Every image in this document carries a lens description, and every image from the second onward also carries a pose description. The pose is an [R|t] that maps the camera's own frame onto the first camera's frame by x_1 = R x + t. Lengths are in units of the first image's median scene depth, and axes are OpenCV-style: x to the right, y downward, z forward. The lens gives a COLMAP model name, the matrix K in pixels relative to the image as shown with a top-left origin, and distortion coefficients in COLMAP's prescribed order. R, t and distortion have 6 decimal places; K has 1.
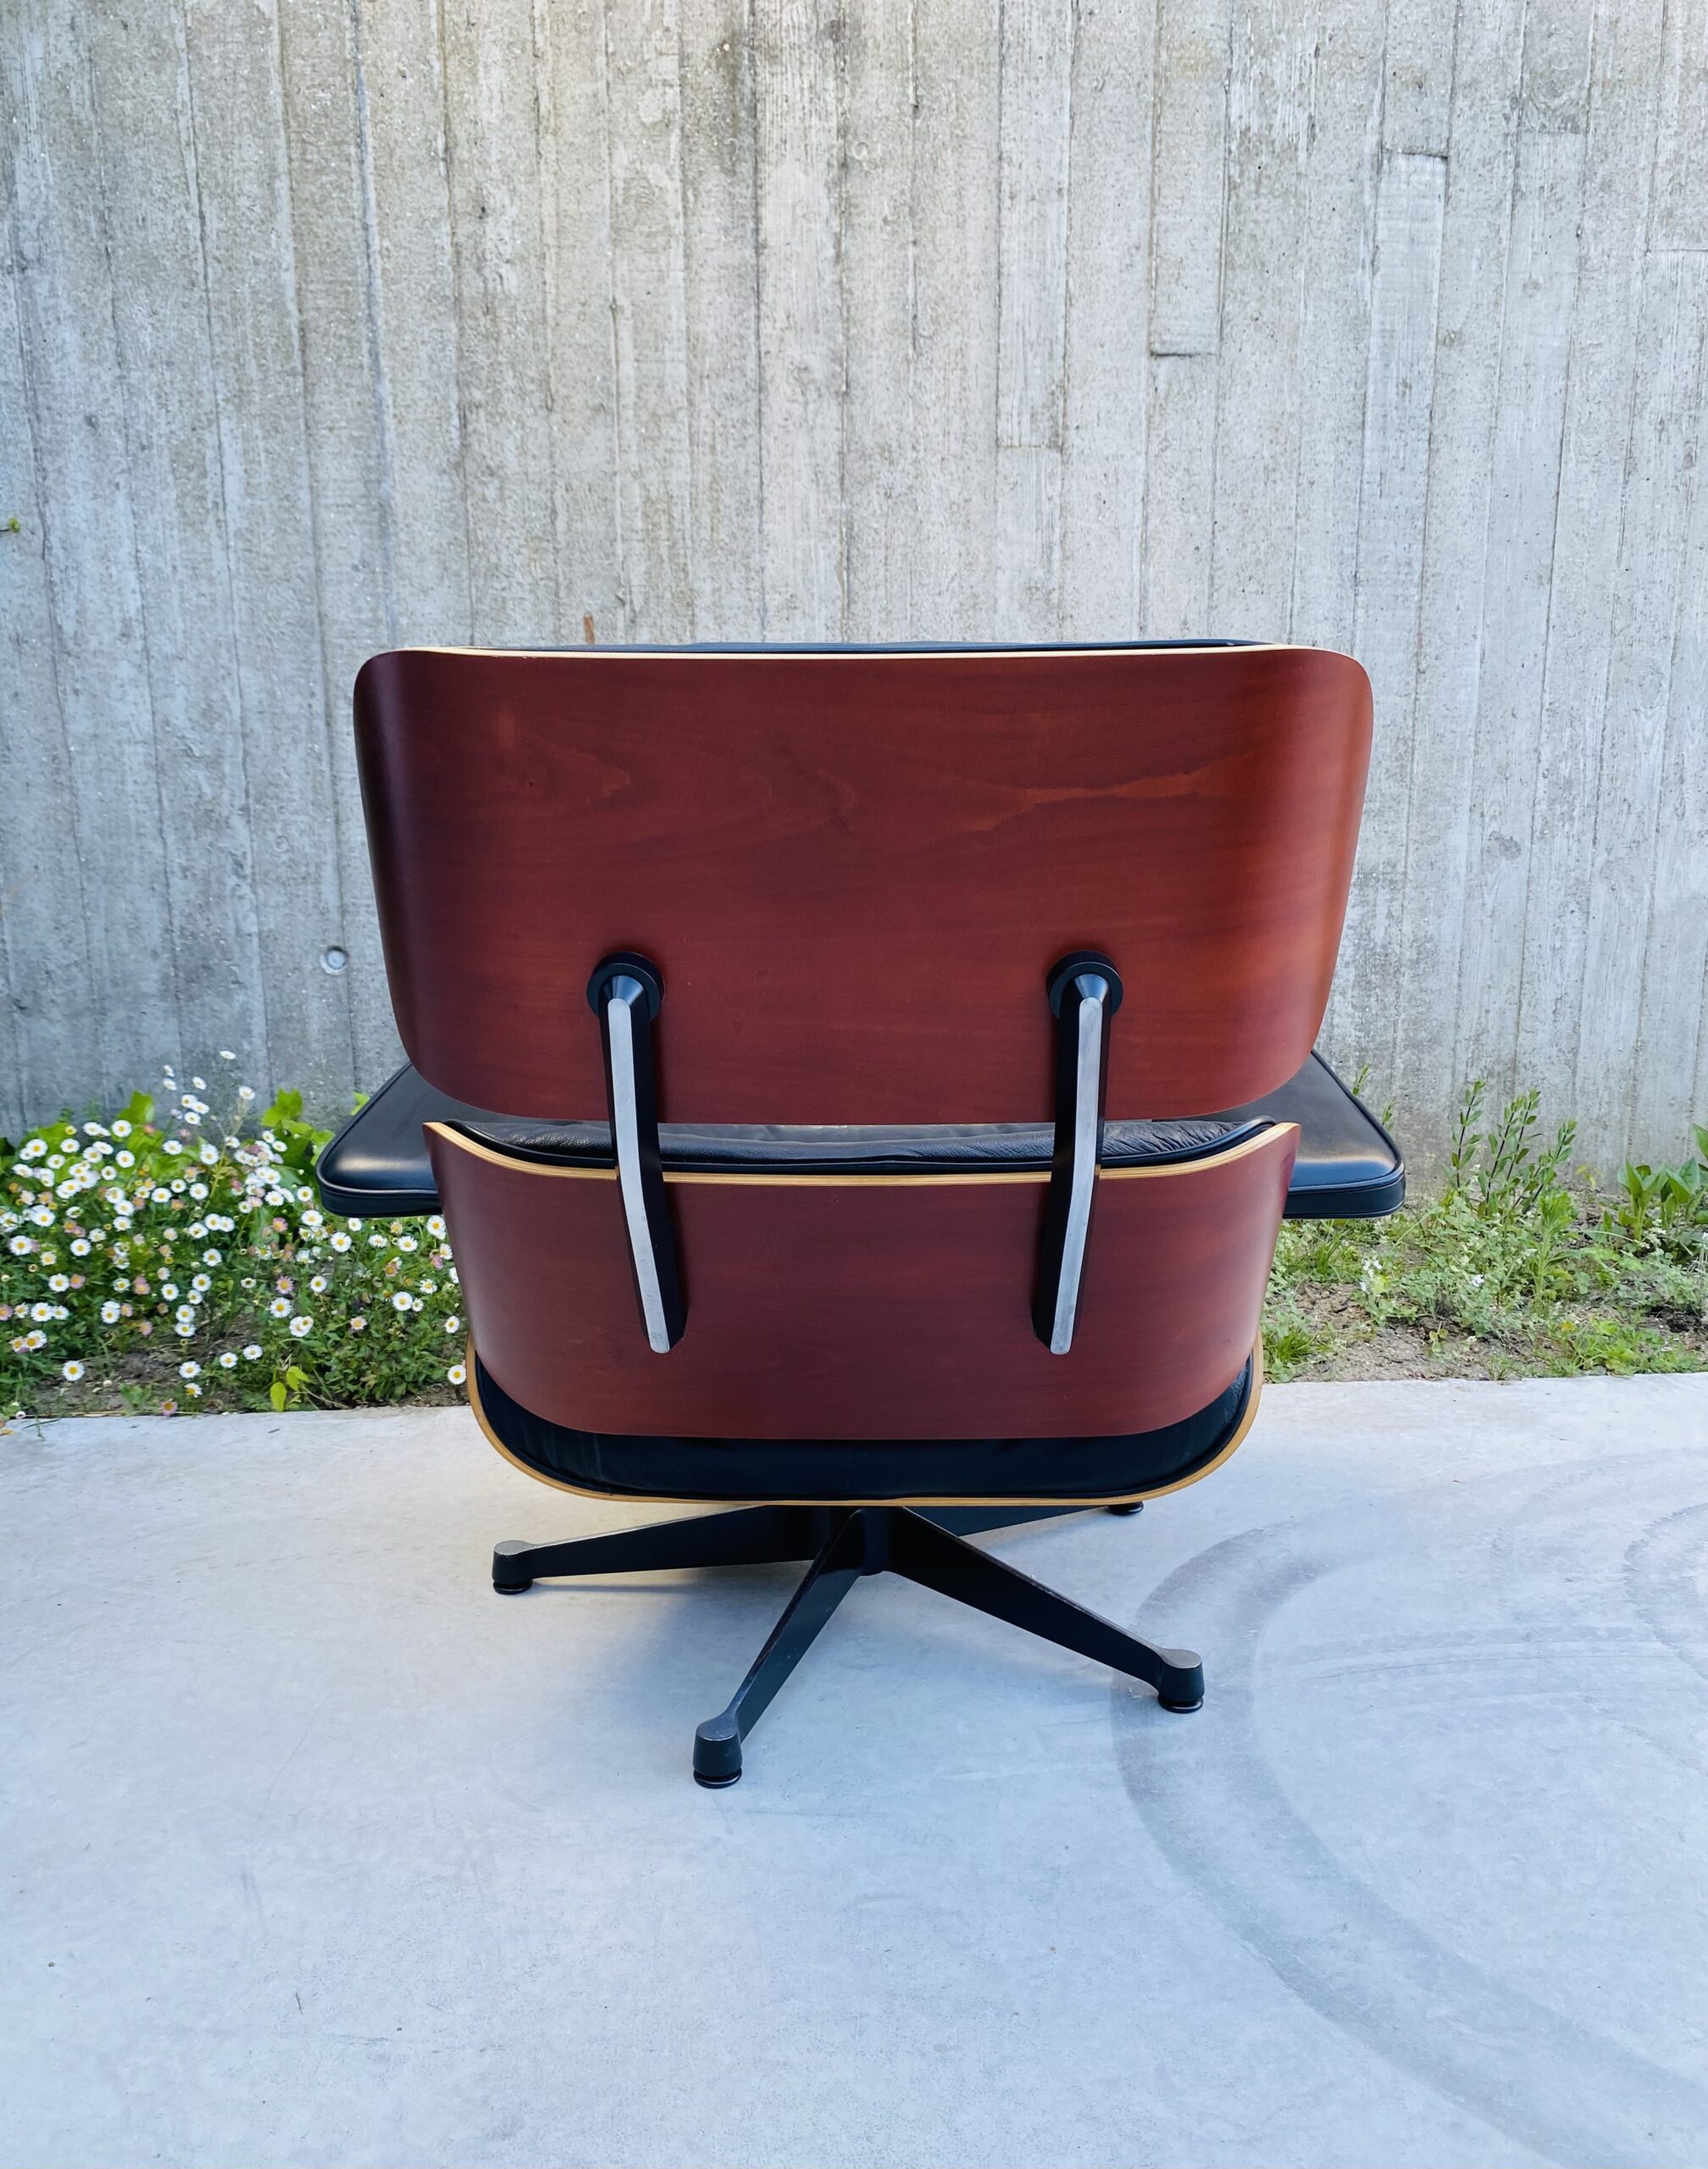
lens RADIAL K [[1803.6, 0, 843.6], [0, 1803.6, 1147.7], [0, 0, 1]] dist [-0.011041, 0.020548]
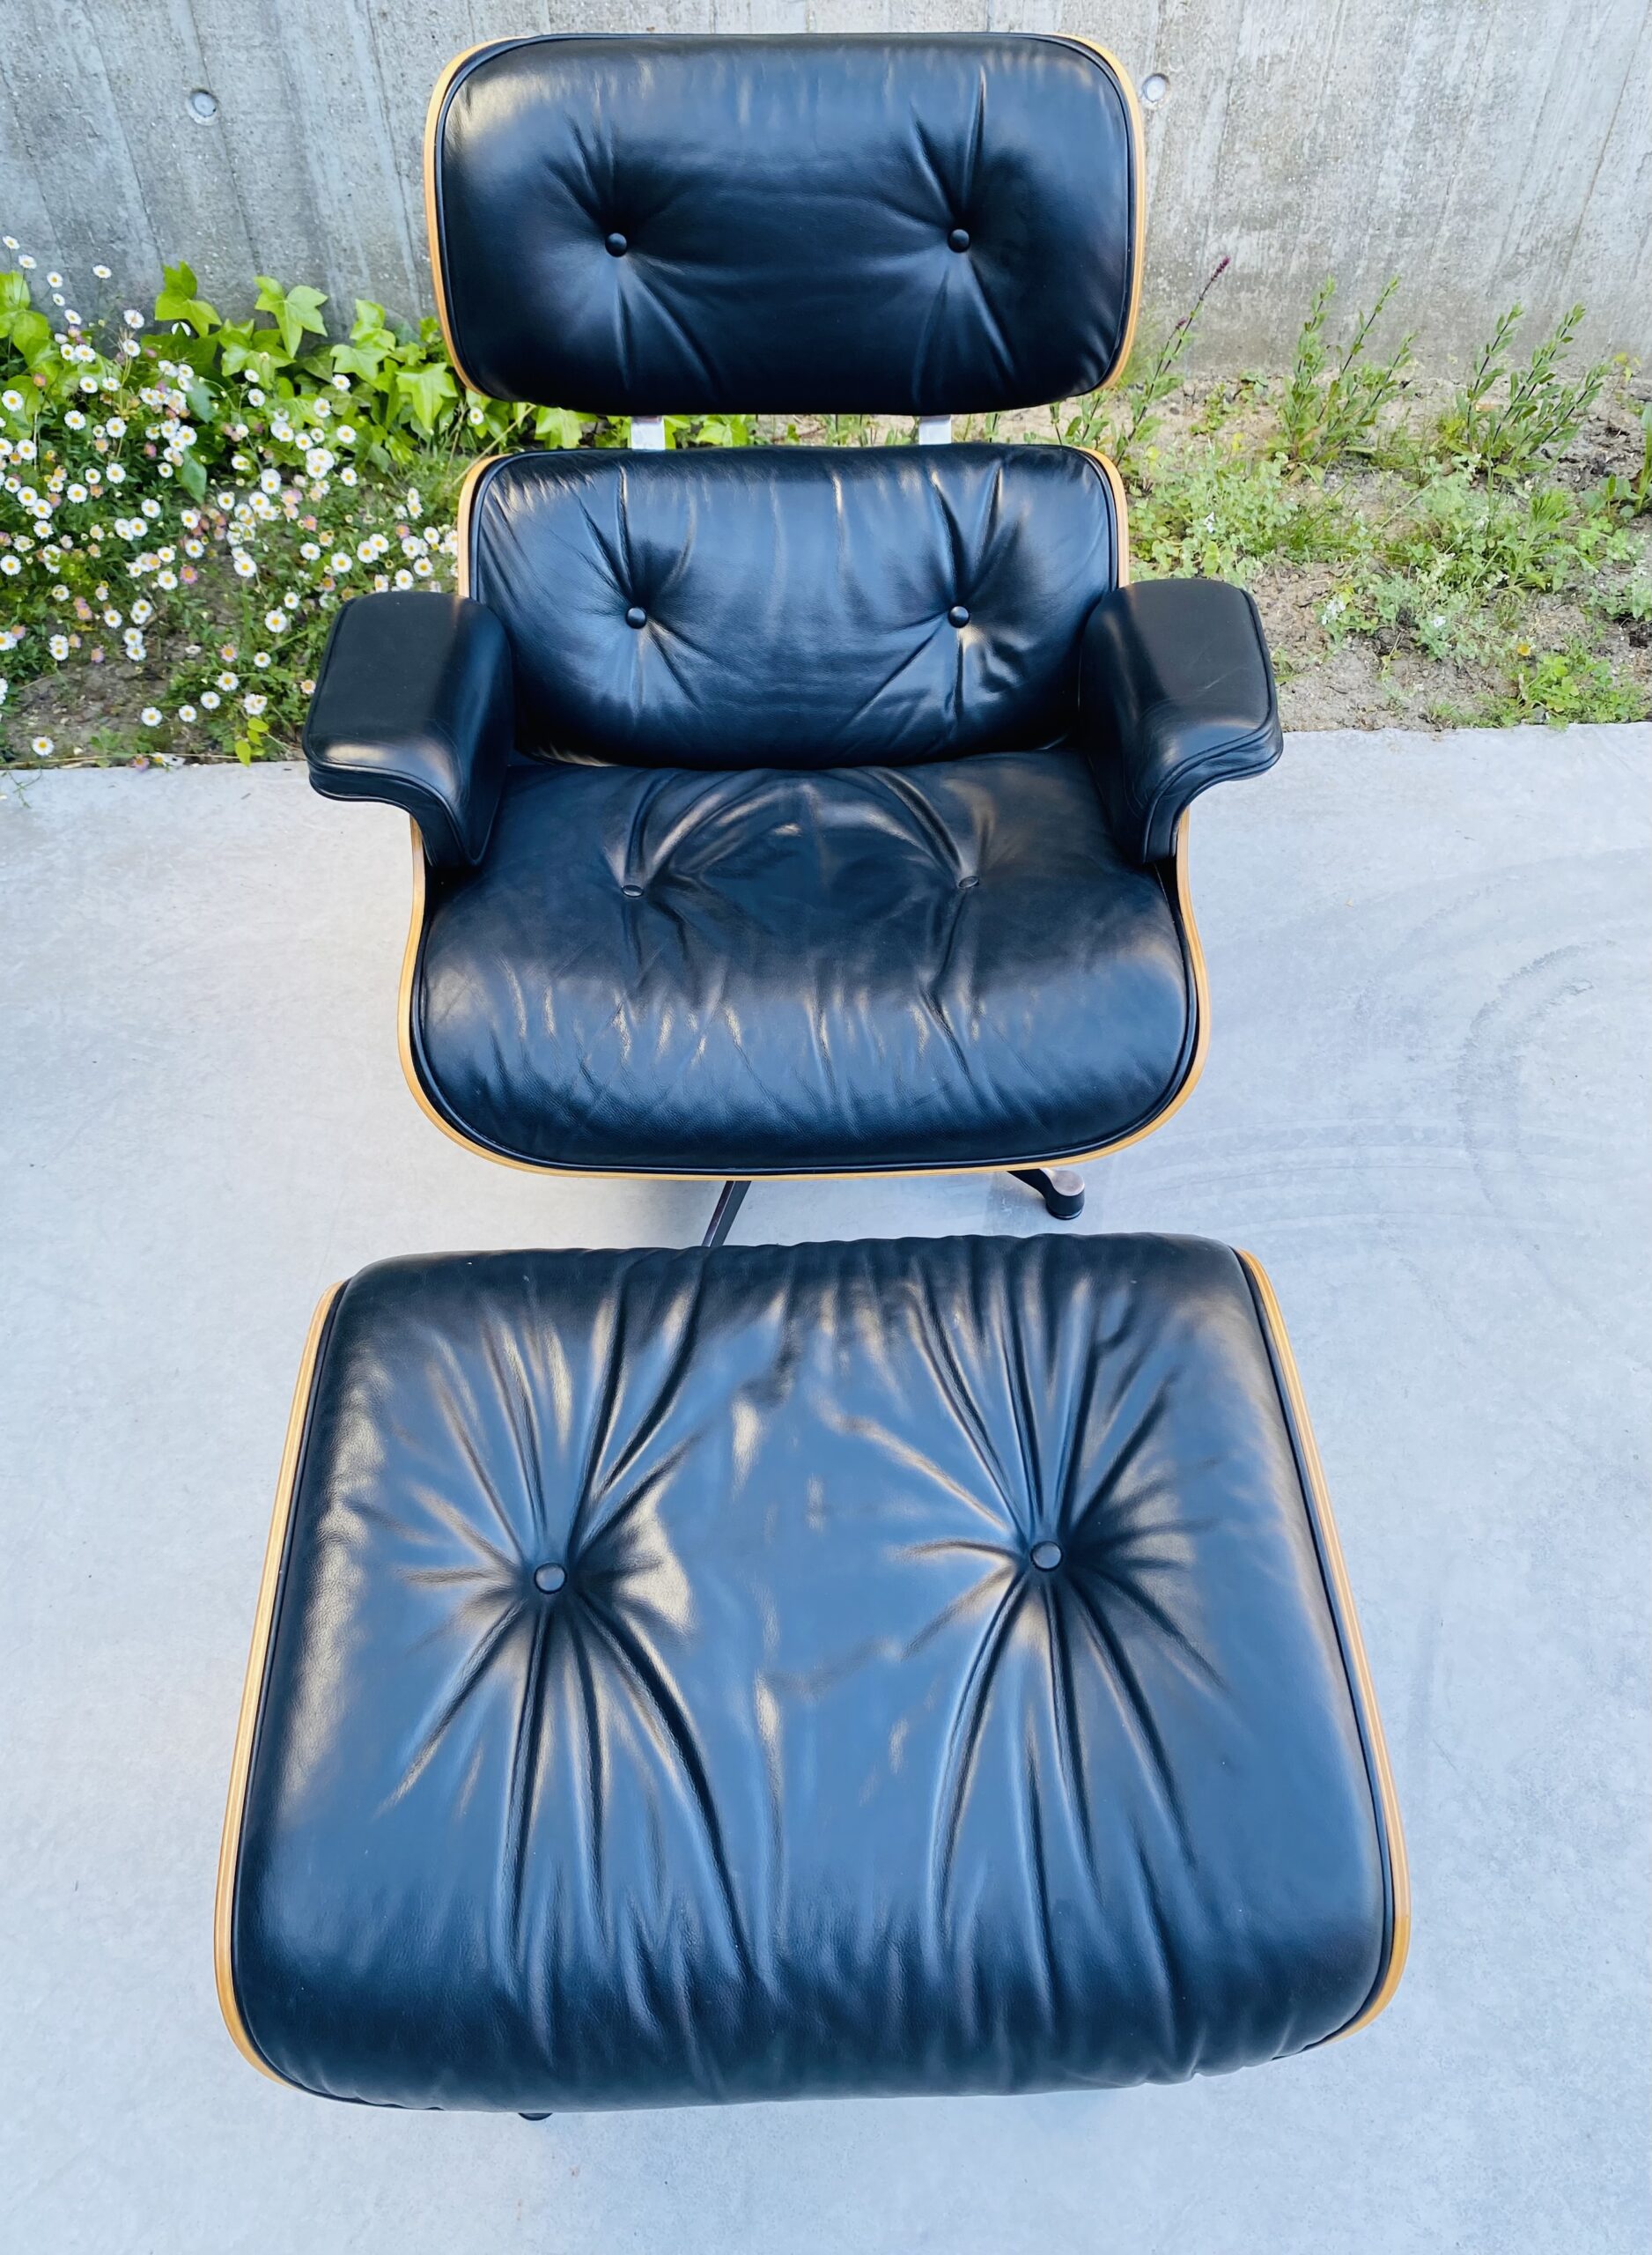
lens RADIAL K [[1799.0, 0, 828.2], [0, 1799.0, 1119.9], [0, 0, 1]] dist [-0.004962, 0.014118]
pose [[0.999790, 0.019884, -0.004903, 0.025266], [-0.012562, 0.784503, 0.619997, -0.269414], [0.016175, -0.619806, 0.784589, 0.048926]]
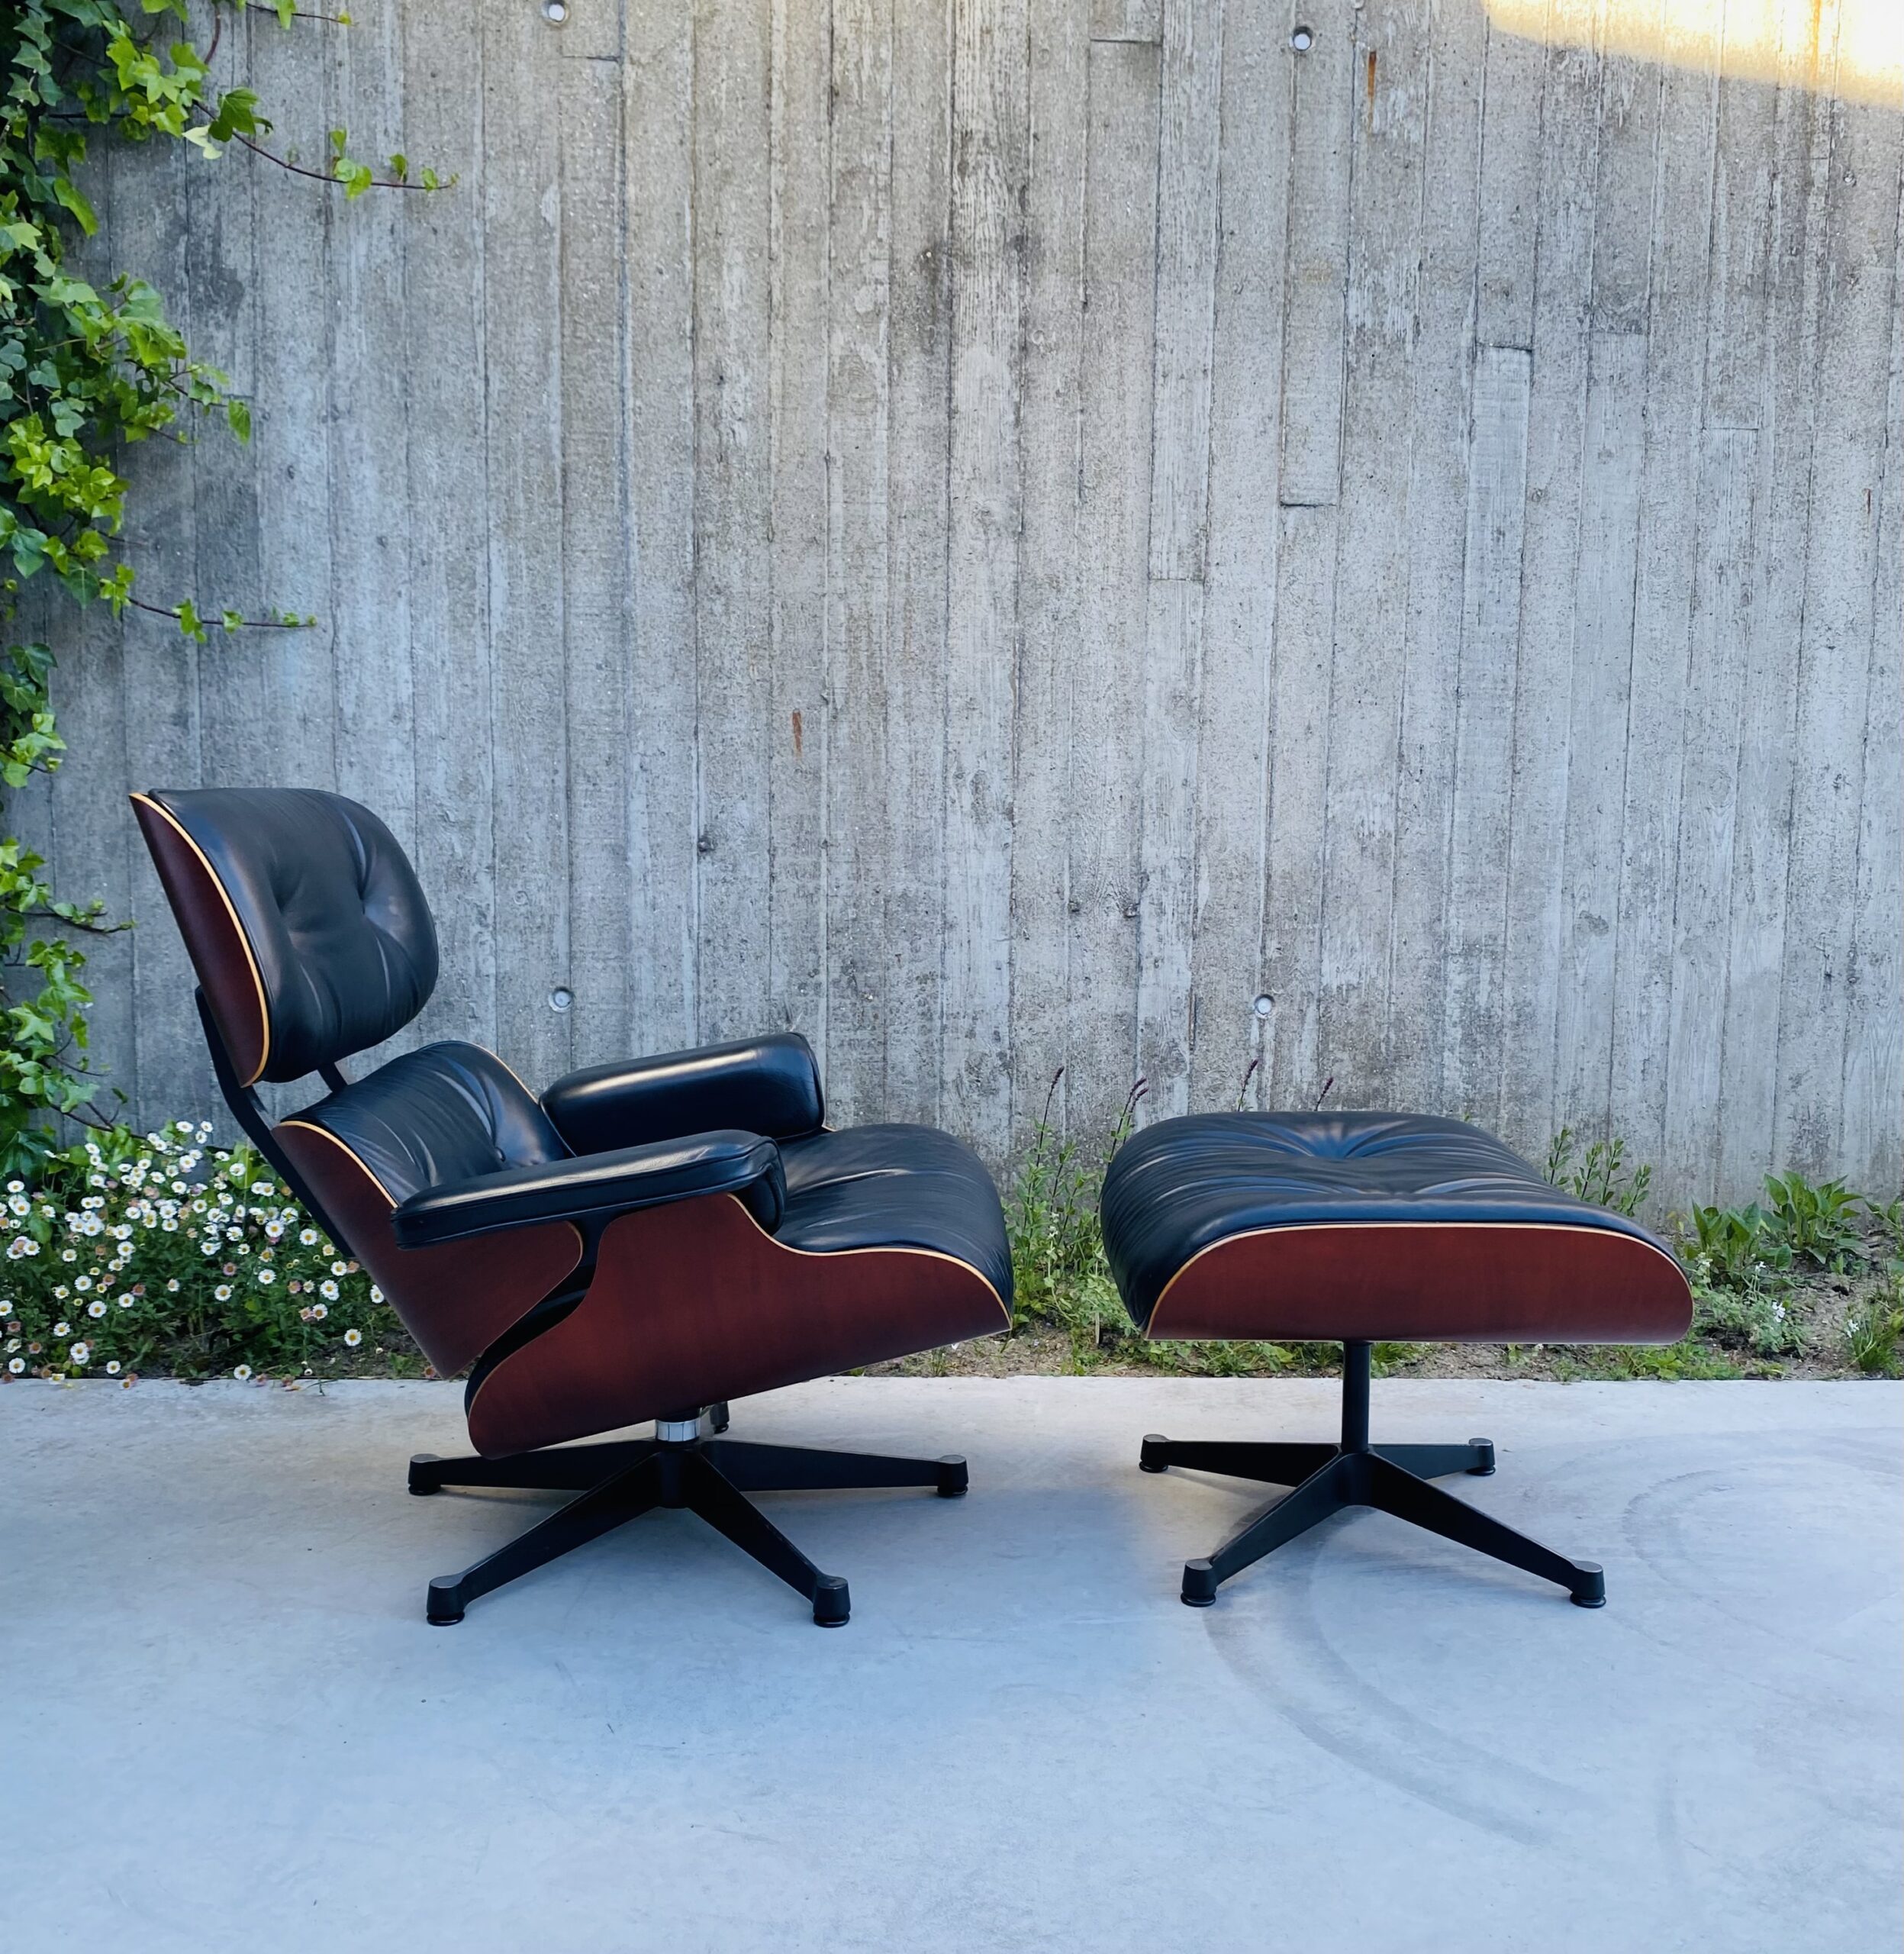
lens RADIAL K [[1983.4, 0, 1000.0], [0, 1983.4, 993.2], [0, 0, 1]] dist [0.203620, -0.684018]
pose [[0.999718, 0.023516, -0.003152, -0.001463], [-0.023721, 0.993365, -0.112527, 0.028838], [0.000485, 0.112570, 0.993644, -0.267585]]
